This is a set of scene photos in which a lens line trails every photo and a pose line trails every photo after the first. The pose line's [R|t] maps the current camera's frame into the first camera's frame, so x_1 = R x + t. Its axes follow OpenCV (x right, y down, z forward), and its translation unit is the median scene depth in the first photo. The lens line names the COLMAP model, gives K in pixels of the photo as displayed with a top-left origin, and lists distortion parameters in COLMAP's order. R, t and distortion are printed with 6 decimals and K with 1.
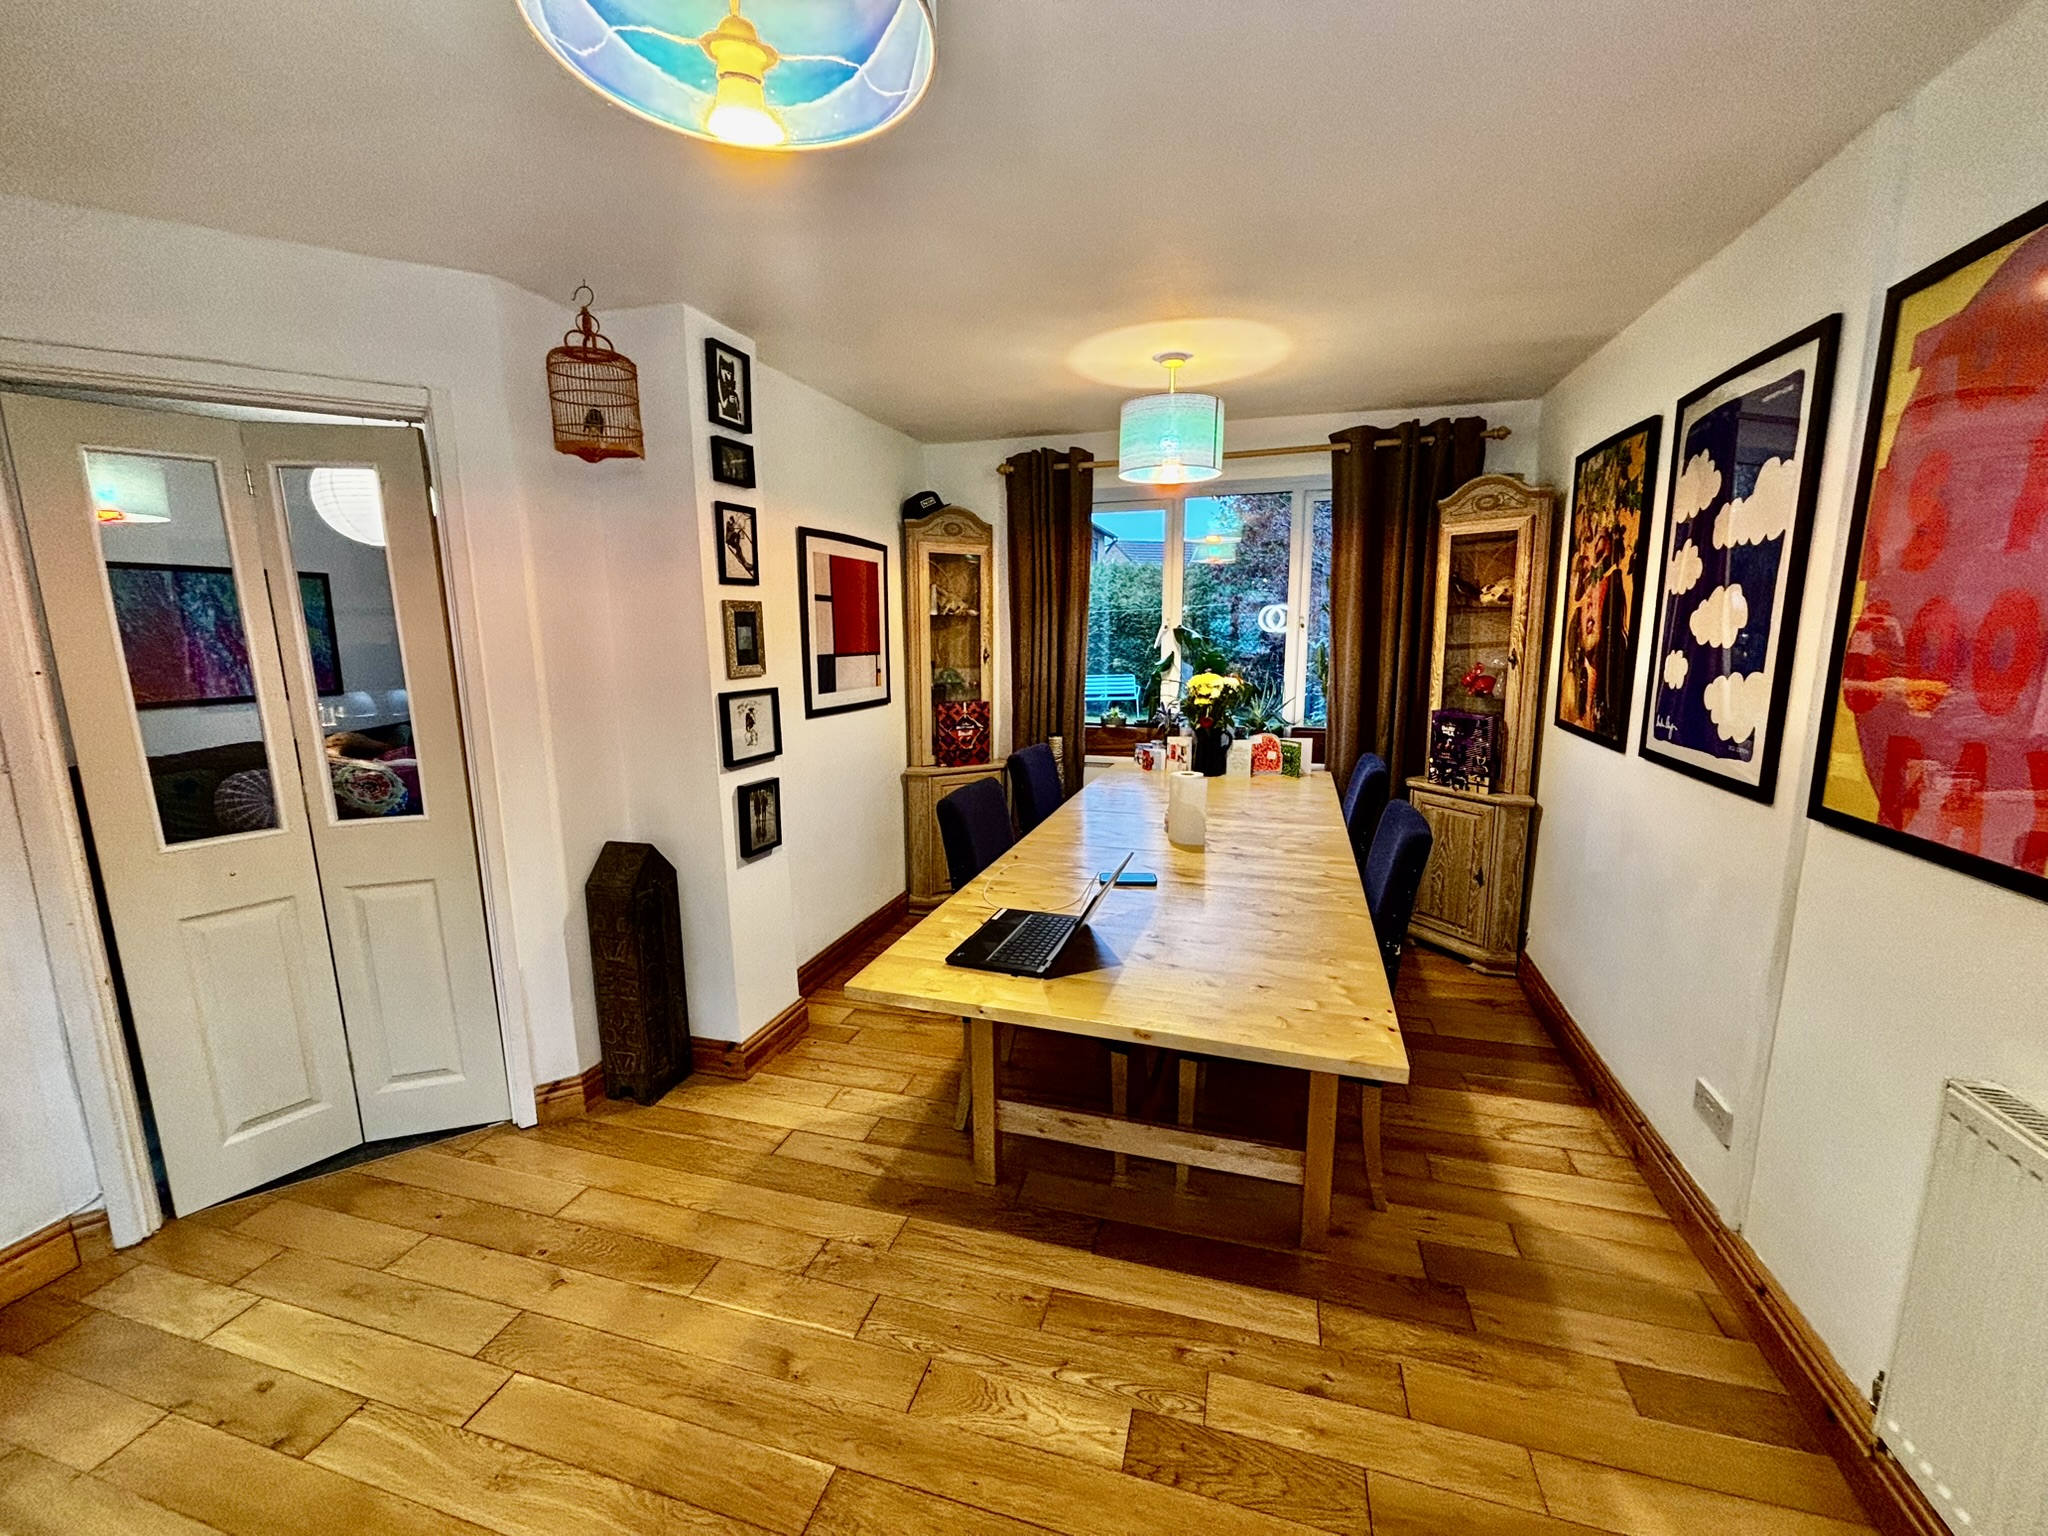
lens RADIAL K [[825.0, 0, 1031.5], [0, 825.0, 769.5], [0, 0, 1]] dist [-0.004236, -0.000647]
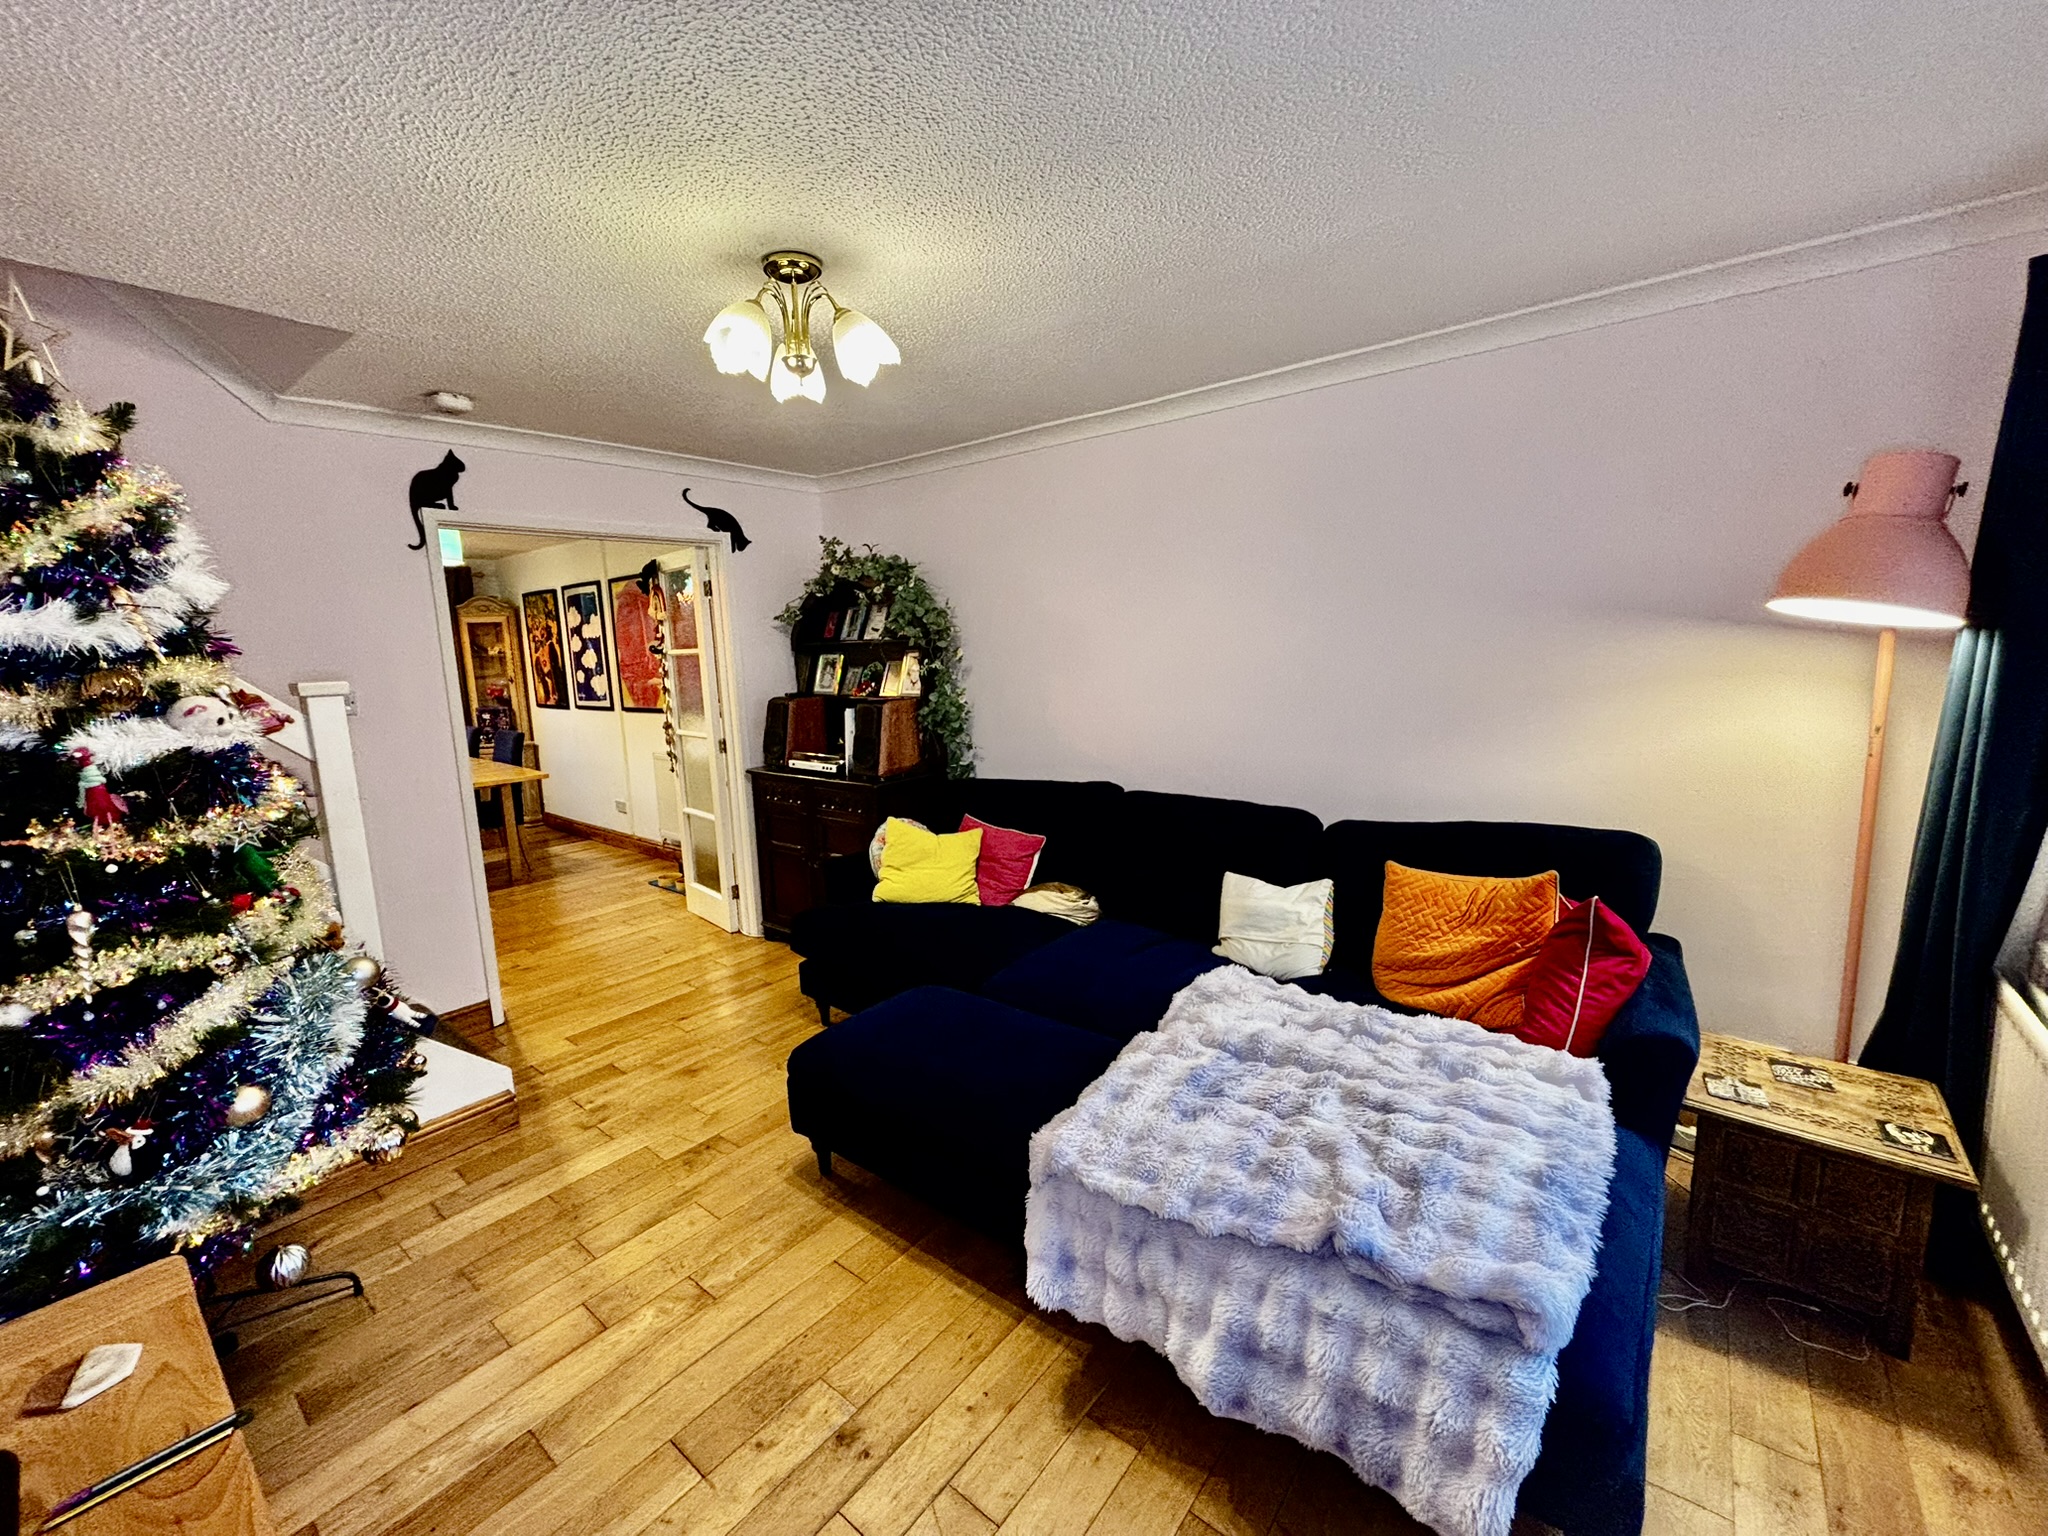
lens RADIAL K [[825.0, 0, 1019.4], [0, 825.0, 765.1], [0, 0, 1]] dist [-0.004236, -0.000647]
pose [[0.391065, -0.135136, 0.910388, -1.278316], [0.189204, 0.979839, 0.064170, 0.284617], [-0.900705, 0.147155, 0.408749, -1.513562]]
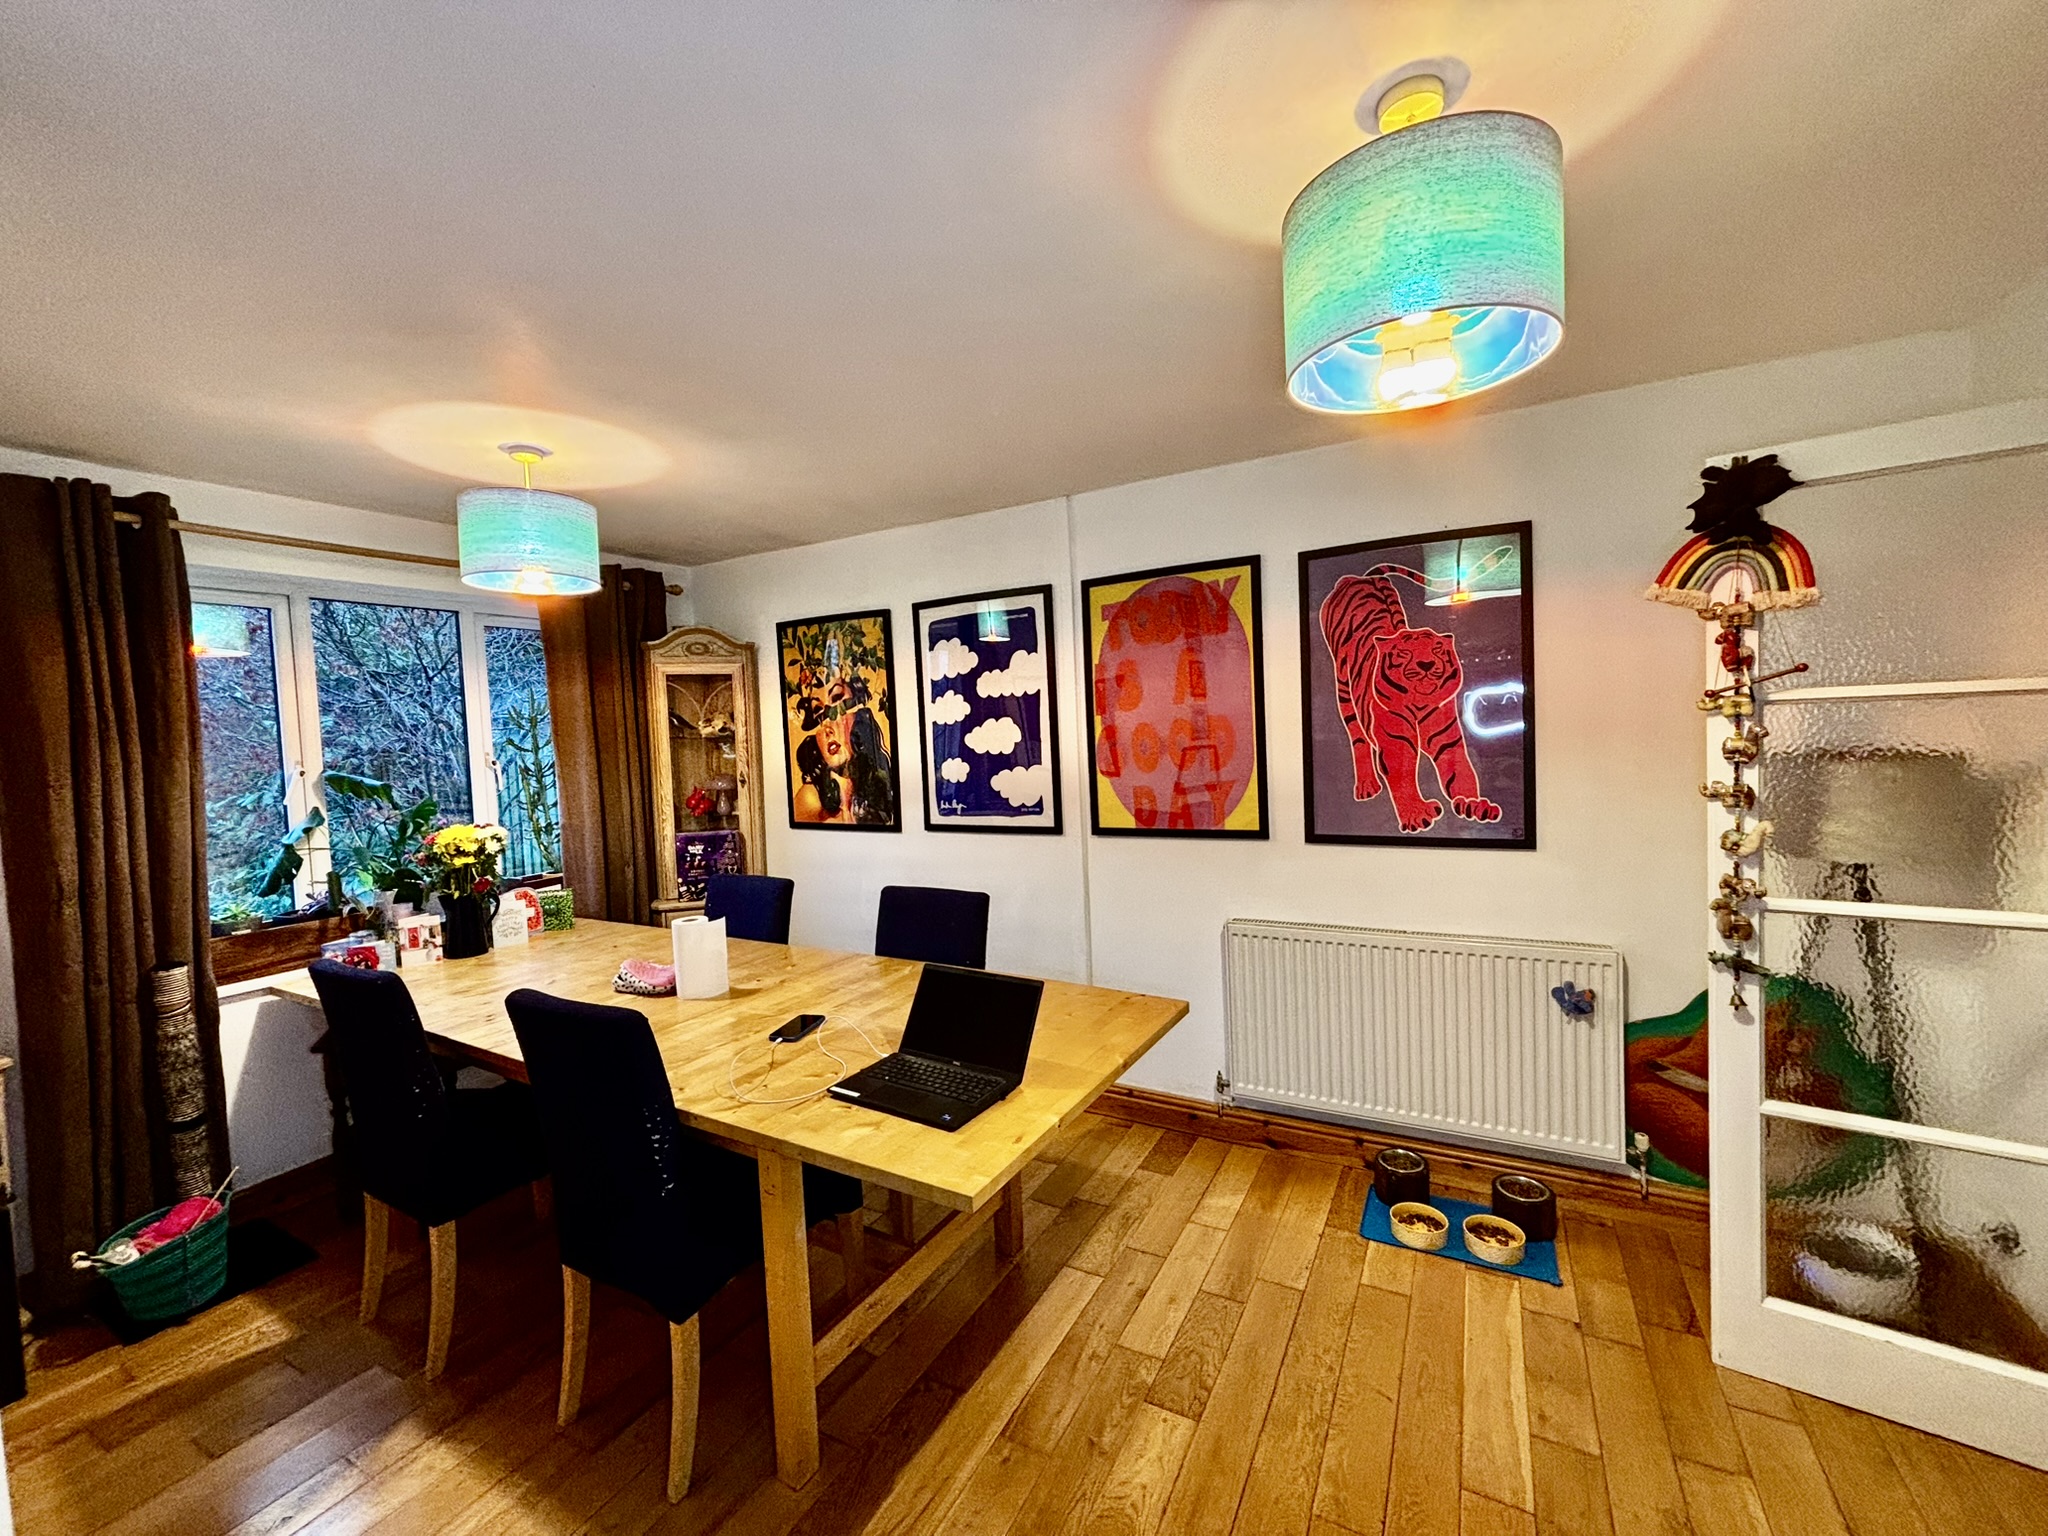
lens RADIAL K [[825.0, 0, 1026.4], [0, 825.0, 759.0], [0, 0, 1]] dist [-0.004236, -0.000647]
pose [[0.222155, -0.035682, 0.974358, -0.676454], [0.210079, 0.977610, -0.012097, -0.088075], [-0.952110, 0.207379, 0.224677, 0.473654]]
